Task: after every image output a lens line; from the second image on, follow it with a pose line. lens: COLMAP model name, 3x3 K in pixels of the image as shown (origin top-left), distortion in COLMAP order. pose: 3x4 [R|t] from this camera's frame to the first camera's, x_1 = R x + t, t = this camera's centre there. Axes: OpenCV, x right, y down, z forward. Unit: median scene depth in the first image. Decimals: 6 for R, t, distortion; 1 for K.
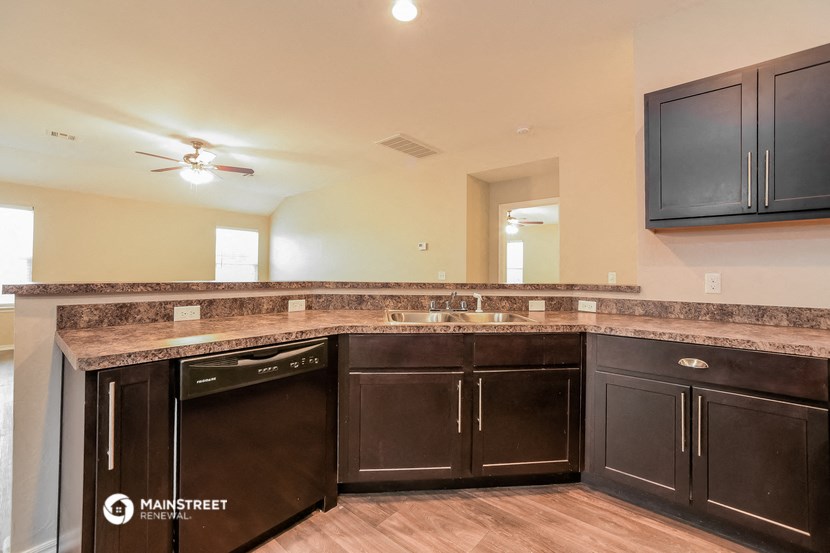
lens RADIAL K [[345.1, 0, 415.9], [0, 345.1, 270.6], [0, 0, 1]] dist [-0.015529, 0.000197]
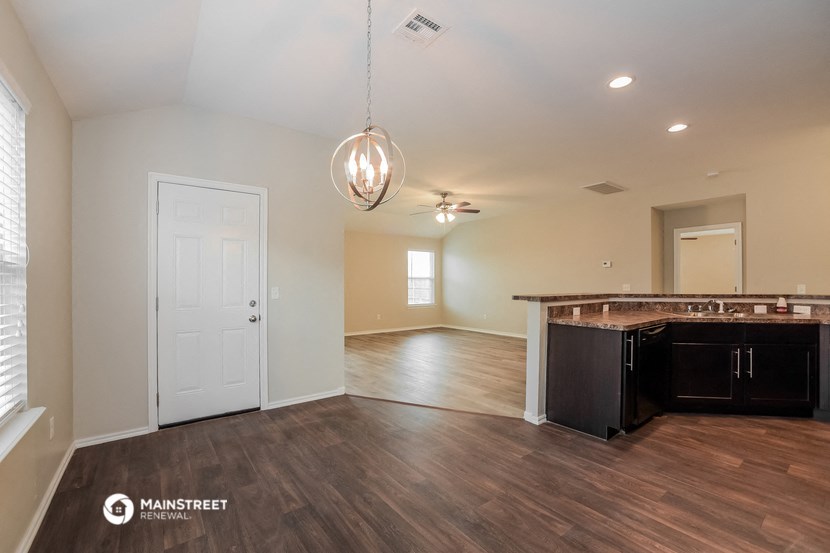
lens RADIAL K [[343.1, 0, 447.5], [0, 343.1, 282.4], [0, 0, 1]] dist [0.001408, 0.000515]
pose [[0.986686, -0.010392, -0.162303, -0.778491], [0.011352, 0.999923, 0.004989, -0.037556], [0.162239, -0.006765, 0.986728, -0.722568]]
